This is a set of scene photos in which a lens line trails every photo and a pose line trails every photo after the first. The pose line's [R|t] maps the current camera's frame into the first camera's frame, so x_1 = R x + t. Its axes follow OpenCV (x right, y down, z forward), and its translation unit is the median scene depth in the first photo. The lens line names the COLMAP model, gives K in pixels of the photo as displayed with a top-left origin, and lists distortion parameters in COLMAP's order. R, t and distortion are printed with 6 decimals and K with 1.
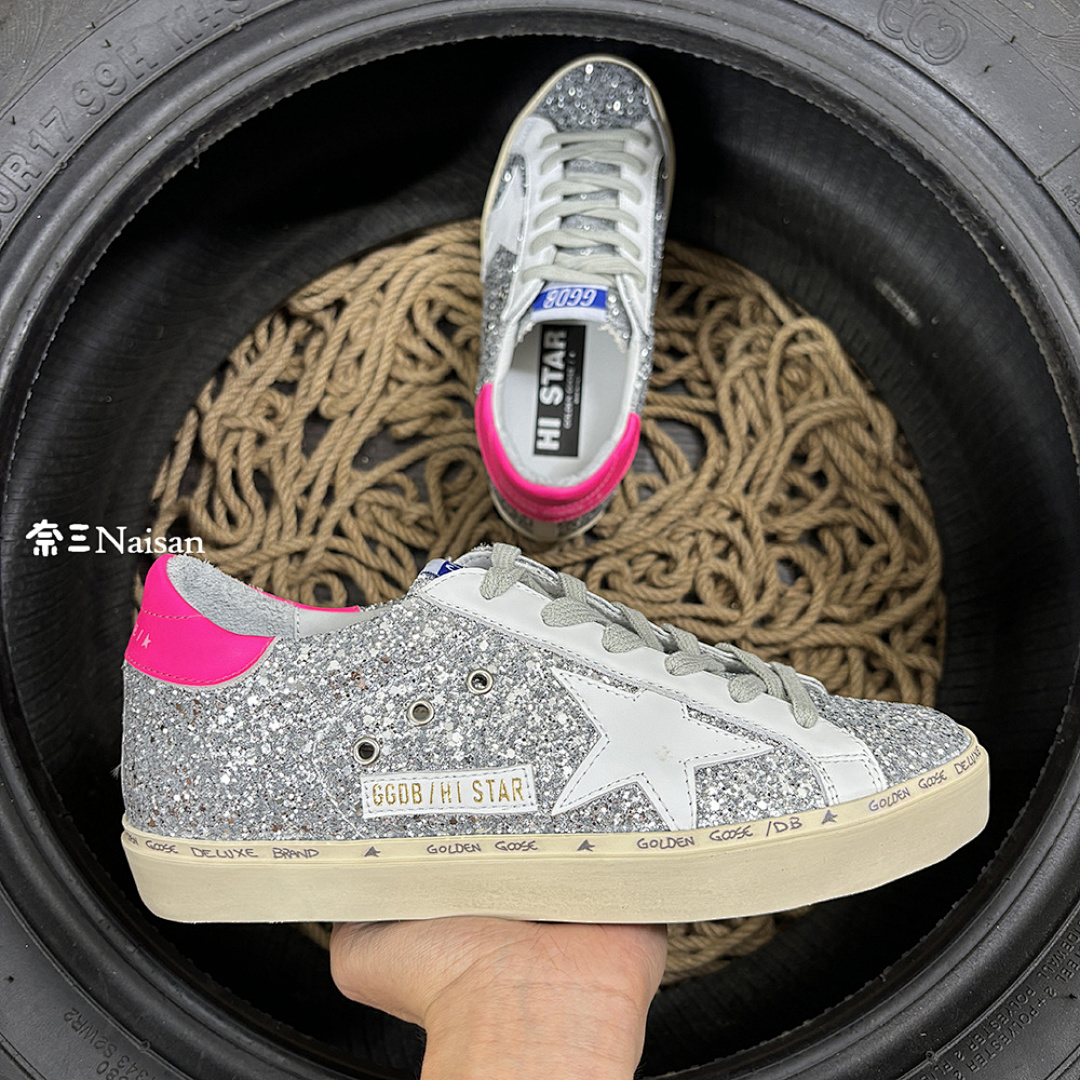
lens RADIAL K [[1073.8, 0, 540.0], [0, 1073.8, 540.0], [0, 0, 1]] dist [-0.005657, -0.003609]
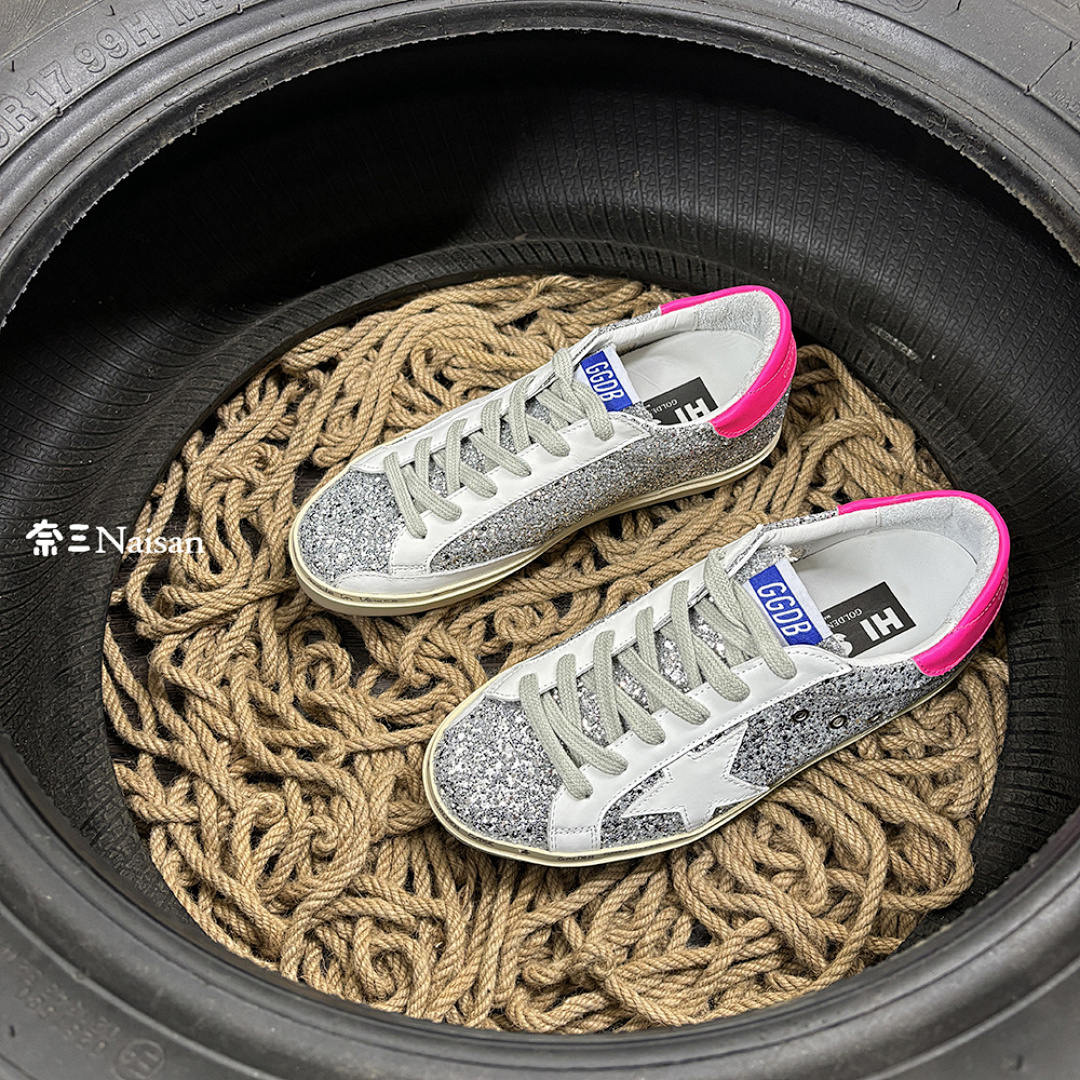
lens RADIAL K [[1067.2, 0, 545.4], [0, 1067.2, 541.4], [0, 0, 1]] dist [-0.006448, 0.002935]
pose [[0.998419, -0.049228, 0.027122, -0.028583], [0.054989, 0.955399, -0.290152, 0.240680], [-0.011629, 0.291185, 0.956596, 0.114640]]
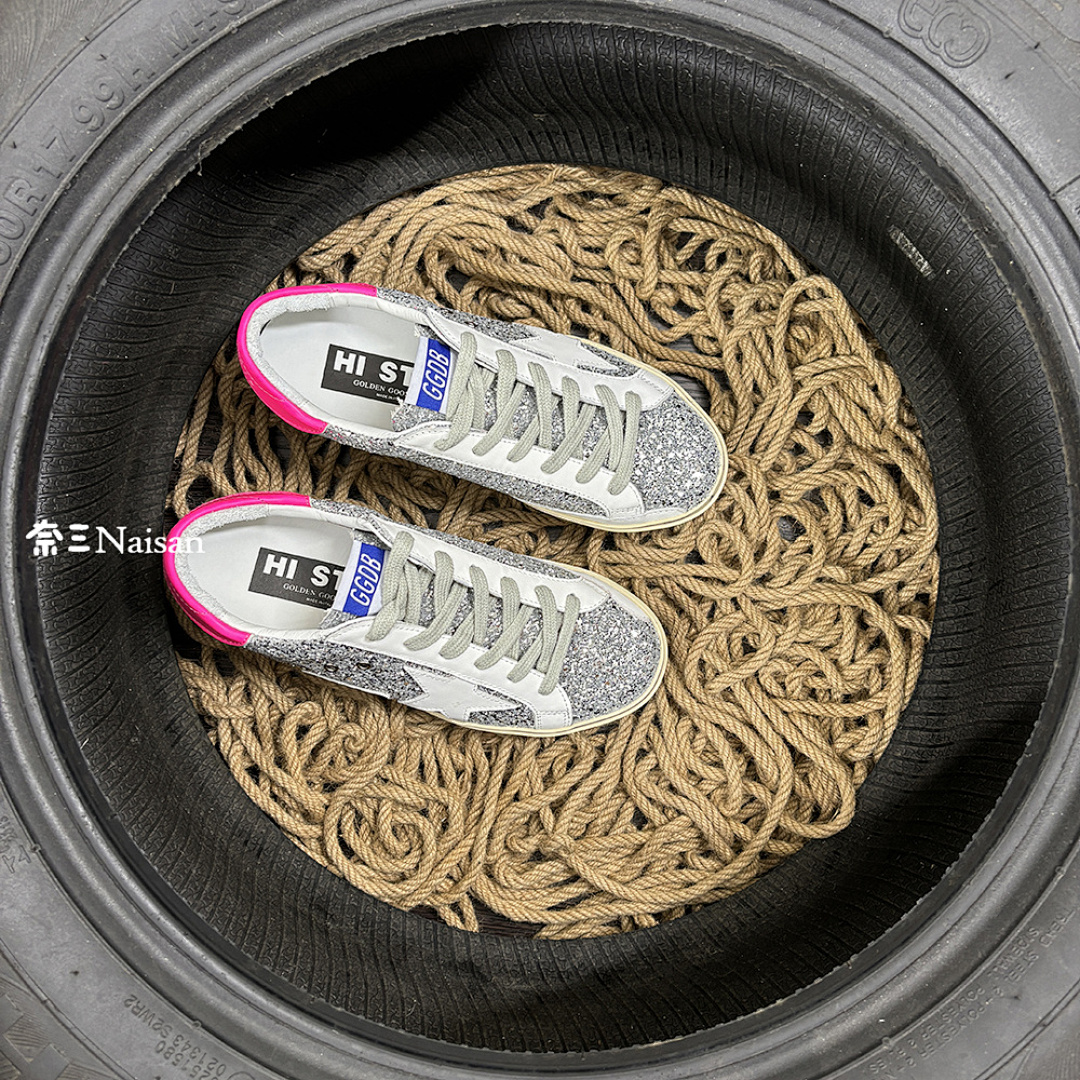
lens RADIAL K [[1063.1, 0, 535.3], [0, 1063.1, 534.4], [0, 0, 1]] dist [-0.000243, 0.001326]
pose [[0.999773, 0.002839, -0.021110, 0.009256], [0.000678, 0.986338, 0.164732, -0.135099], [0.021289, -0.164709, 0.986112, -0.015105]]
